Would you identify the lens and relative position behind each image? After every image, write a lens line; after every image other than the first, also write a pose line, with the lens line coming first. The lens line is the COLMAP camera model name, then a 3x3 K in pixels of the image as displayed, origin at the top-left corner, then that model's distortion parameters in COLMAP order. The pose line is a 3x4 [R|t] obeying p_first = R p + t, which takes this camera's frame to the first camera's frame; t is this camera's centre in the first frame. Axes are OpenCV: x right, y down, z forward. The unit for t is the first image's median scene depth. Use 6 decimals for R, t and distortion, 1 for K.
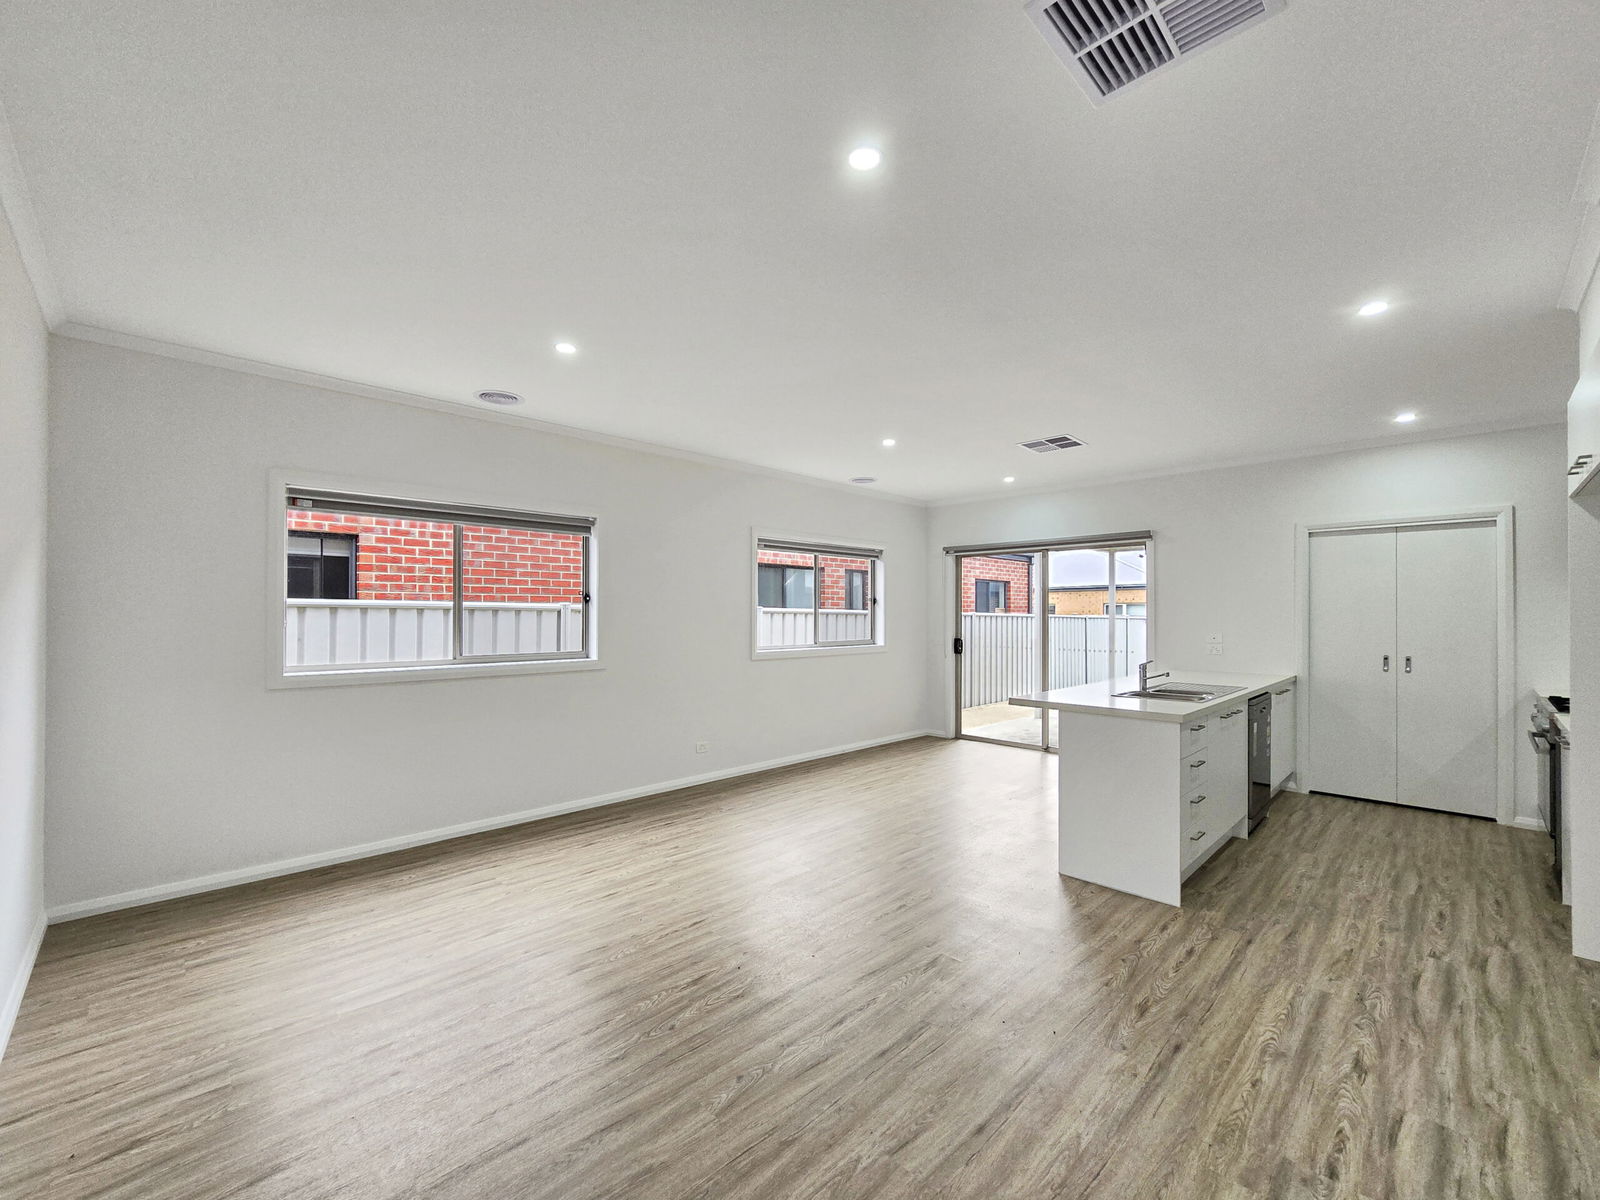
lens RADIAL K [[663.5, 0, 802.6], [0, 663.5, 610.2], [0, 0, 1]] dist [-0.000983, 0.000114]
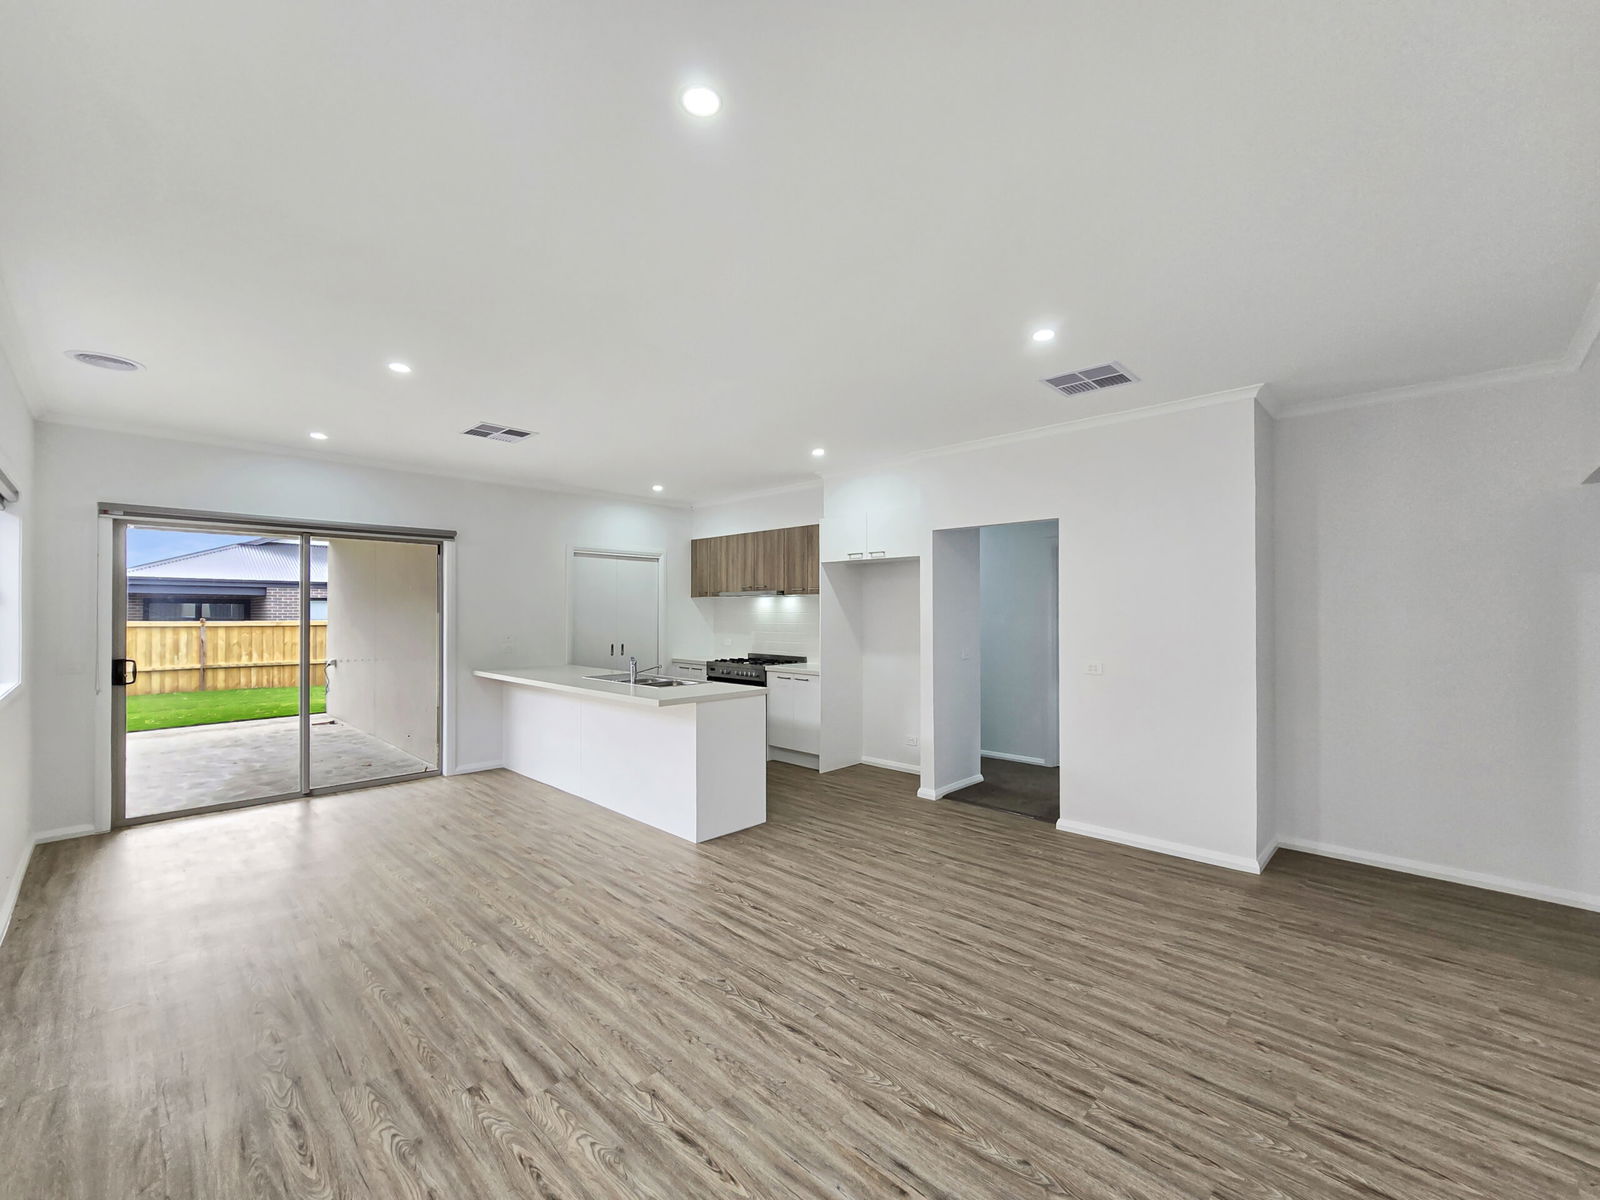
lens RADIAL K [[663.5, 0, 802.6], [0, 663.5, 610.2], [0, 0, 1]] dist [-0.000983, 0.000114]
pose [[-0.019649, 0.000309, 0.999807, -0.739733], [-0.006739, 0.999977, -0.000442, -0.010195], [-0.999784, -0.006746, -0.019647, 0.804735]]
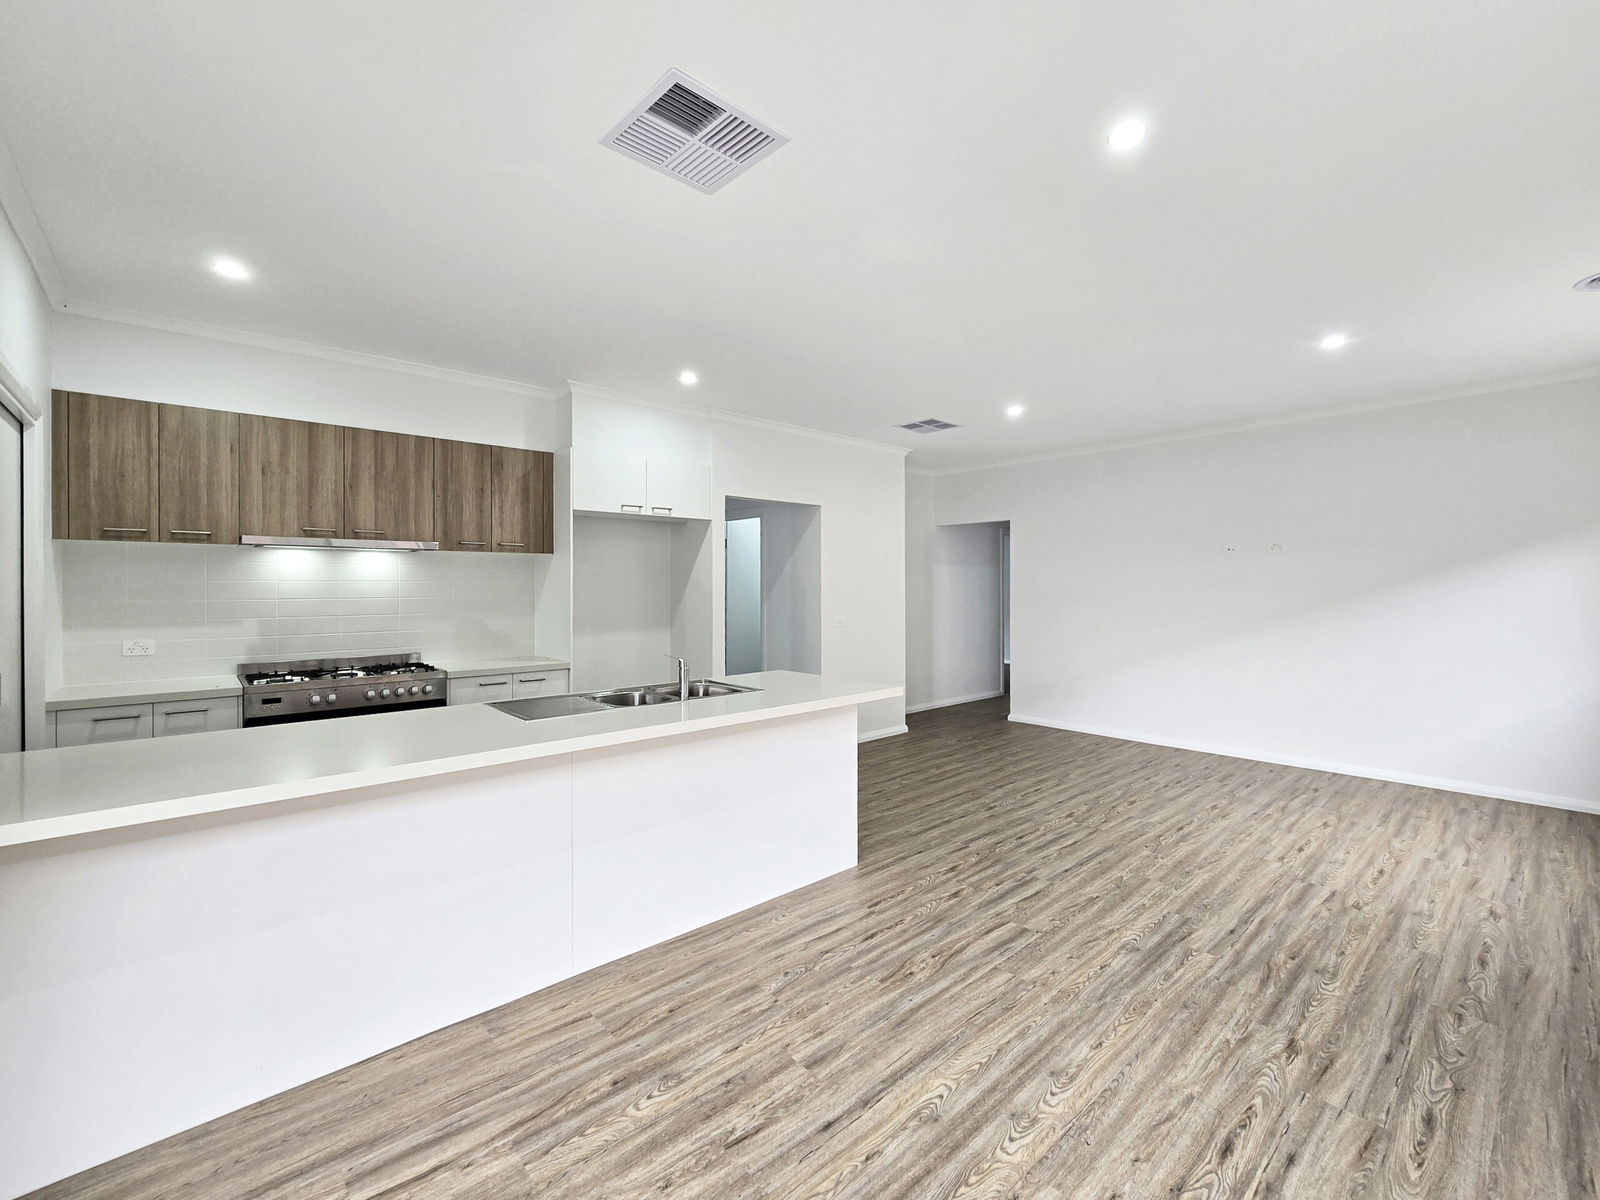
lens RADIAL K [[690.9, 0, 801.6], [0, 690.9, 588.8], [0, 0, 1]] dist [-0.002705, -0.000276]
pose [[-0.998593, 0.000556, 0.053030, 0.393761], [0.000458, 0.999998, -0.001859, 0.012065], [-0.053031, -0.001832, -0.998591, 1.881270]]
